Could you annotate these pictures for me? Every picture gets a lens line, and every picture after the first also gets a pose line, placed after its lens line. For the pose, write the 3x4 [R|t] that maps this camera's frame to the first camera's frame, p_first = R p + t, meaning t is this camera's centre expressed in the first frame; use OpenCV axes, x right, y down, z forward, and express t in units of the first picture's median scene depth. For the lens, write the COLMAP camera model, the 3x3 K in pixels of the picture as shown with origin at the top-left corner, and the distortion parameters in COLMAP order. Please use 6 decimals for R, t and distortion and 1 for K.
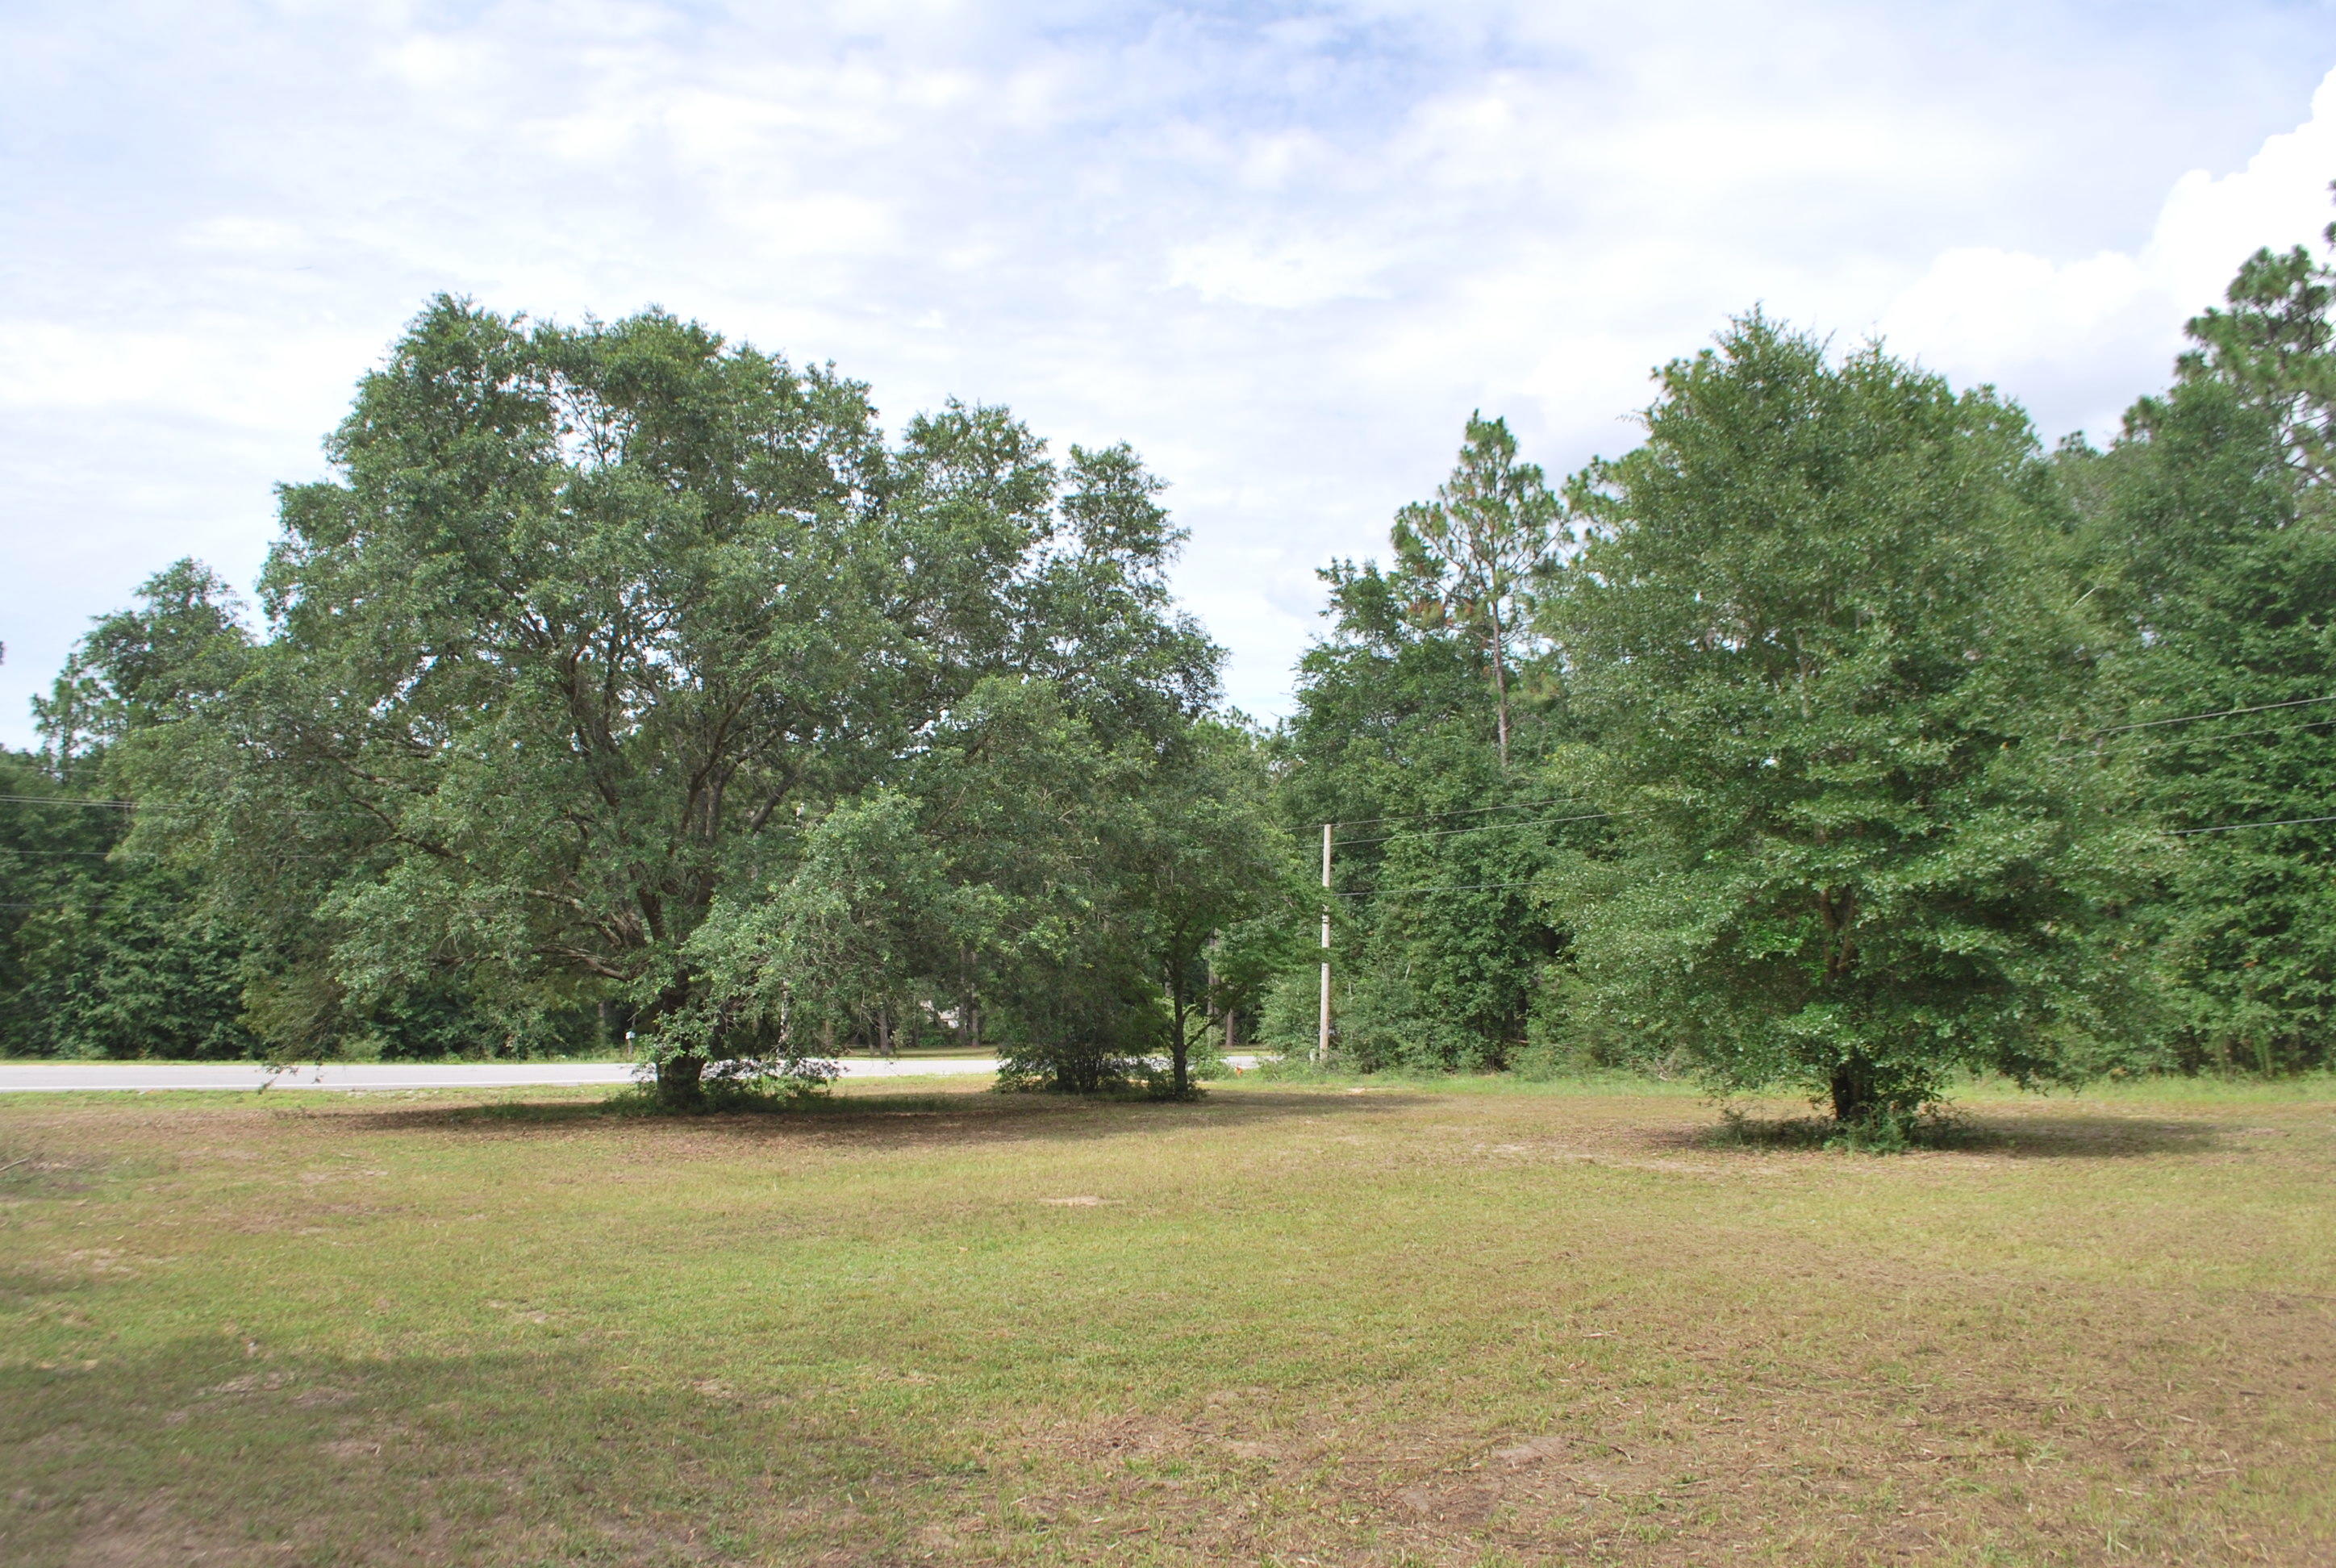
lens RADIAL K [[1830.0, 0, 1167.5], [0, 1830.0, 790.1], [0, 0, 1]] dist [-0.085977, 0.002992]
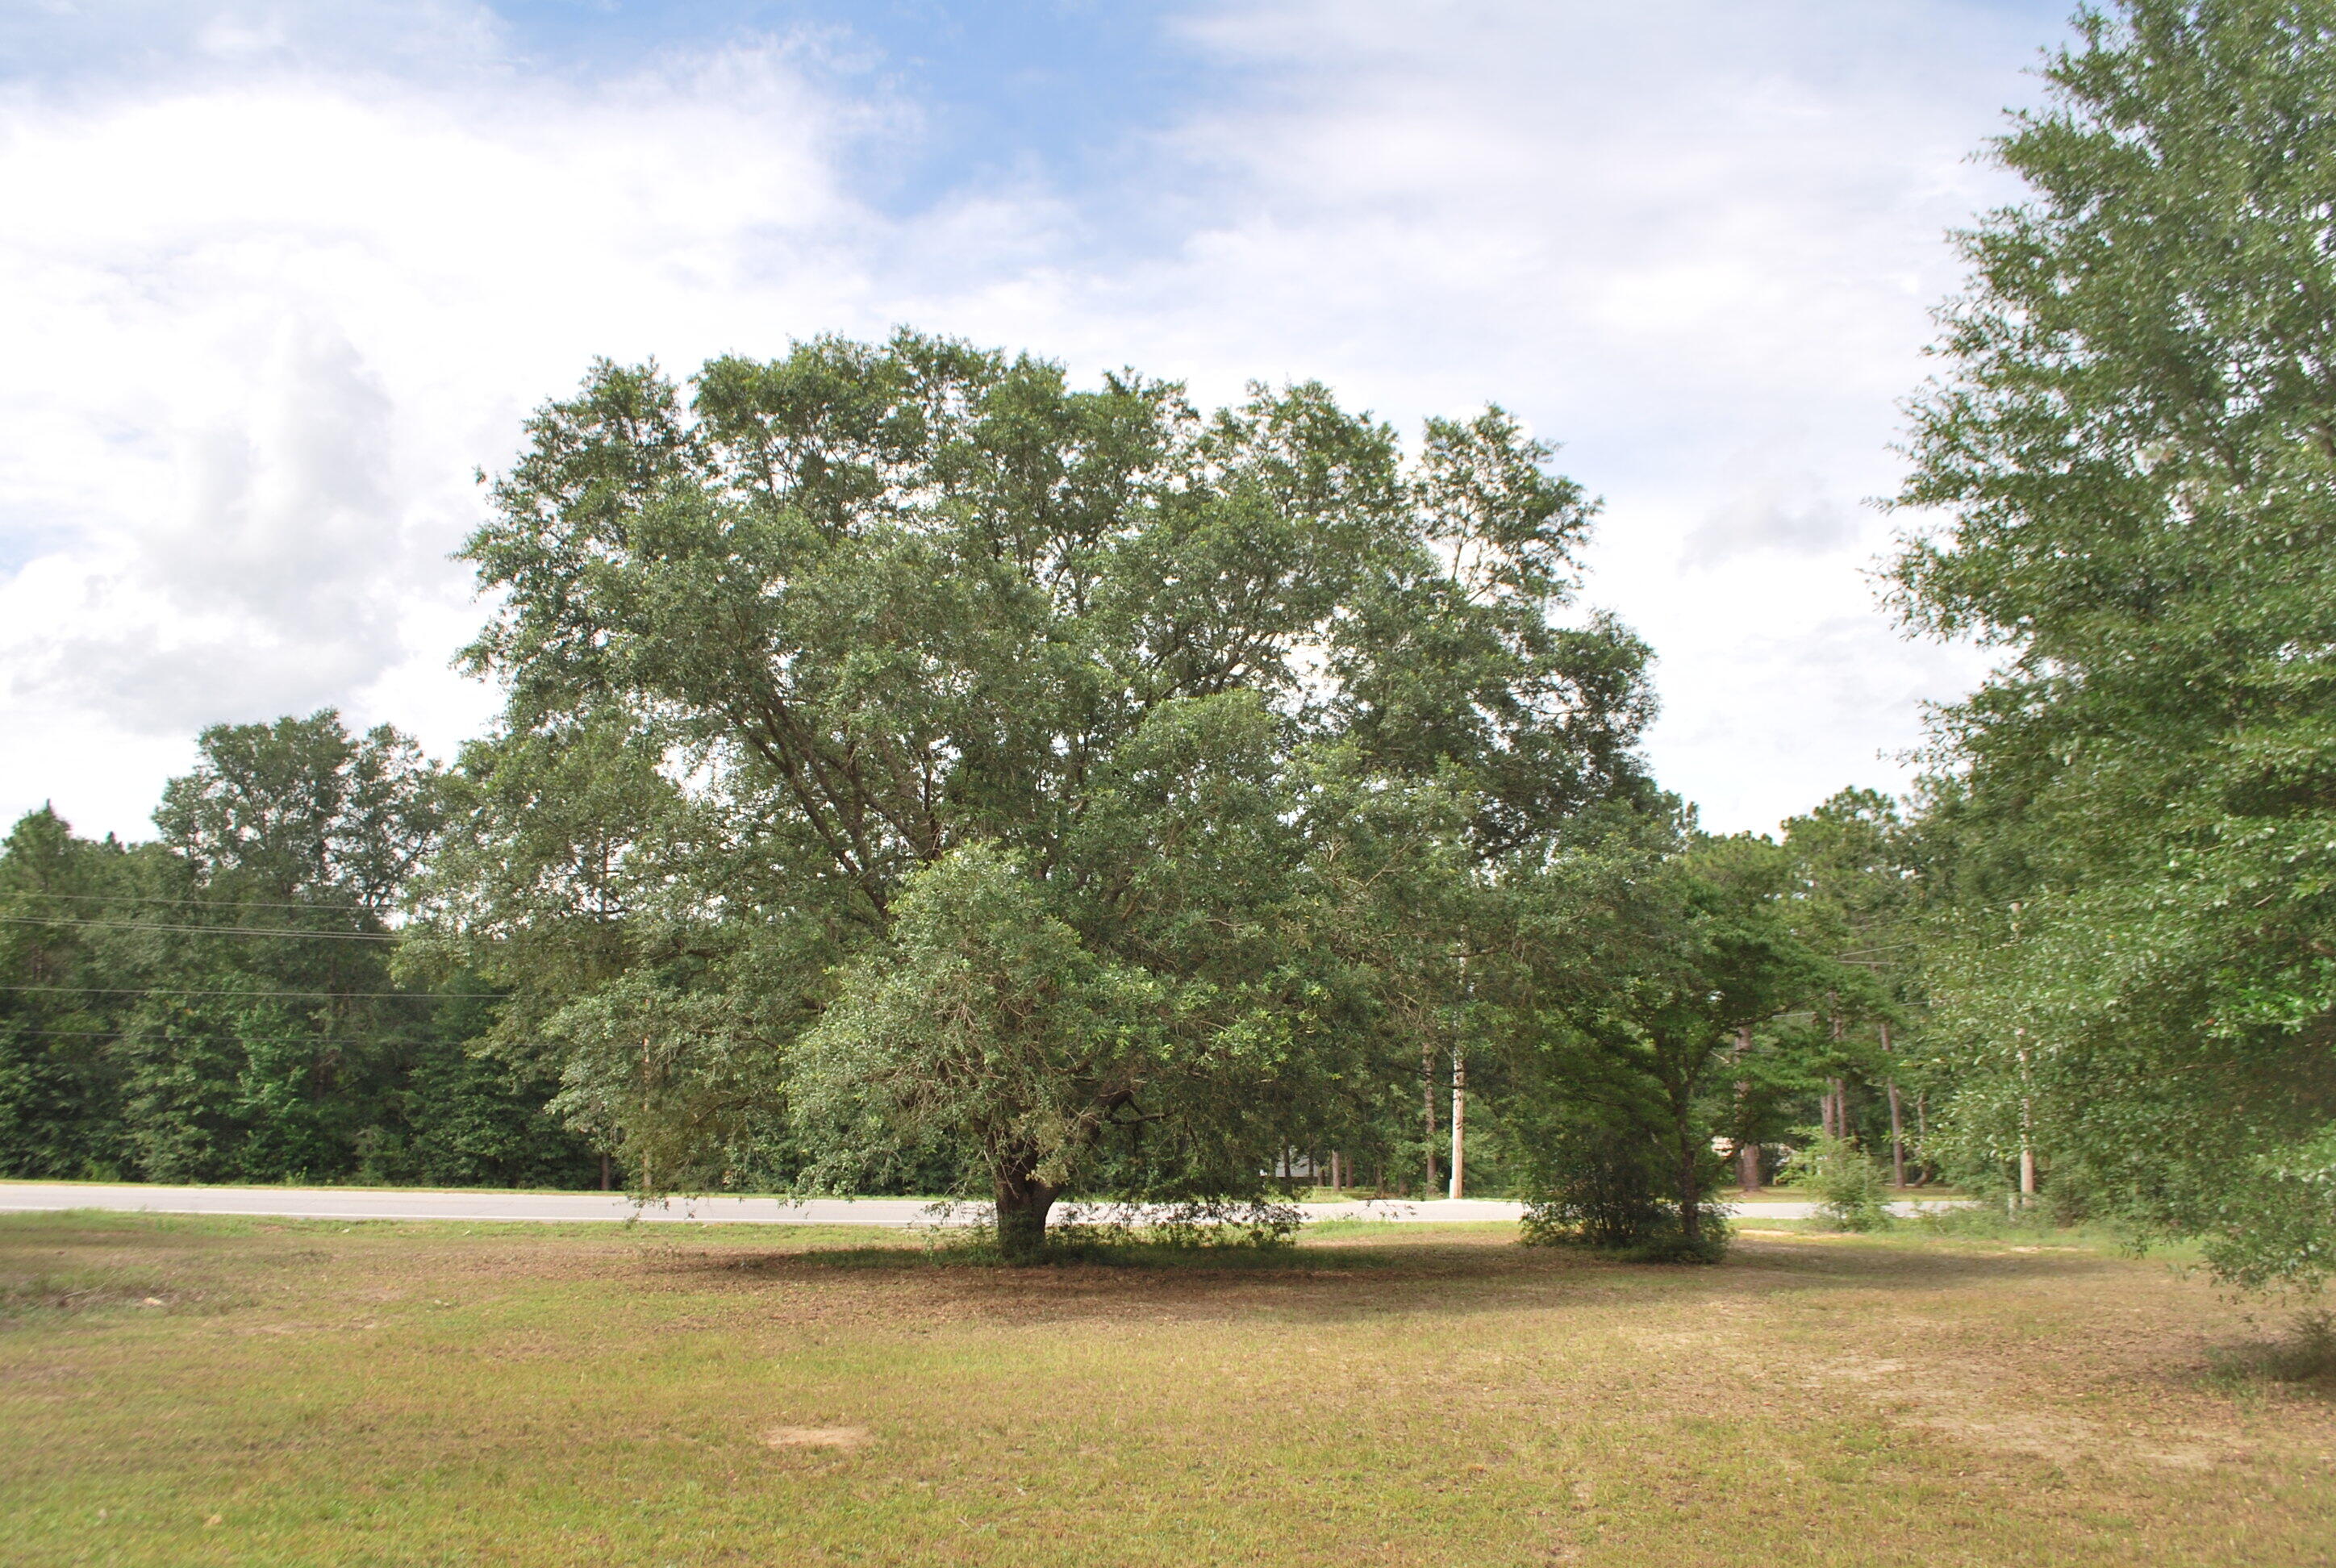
lens RADIAL K [[1830.0, 0, 1168.9], [0, 1830.0, 773.3], [0, 0, 1]] dist [-0.085977, 0.002992]
pose [[0.893502, -0.084738, -0.440991, 0.152802], [0.047305, 0.994332, -0.095219, 0.027954], [0.446560, 0.064218, 0.892446, 0.211553]]
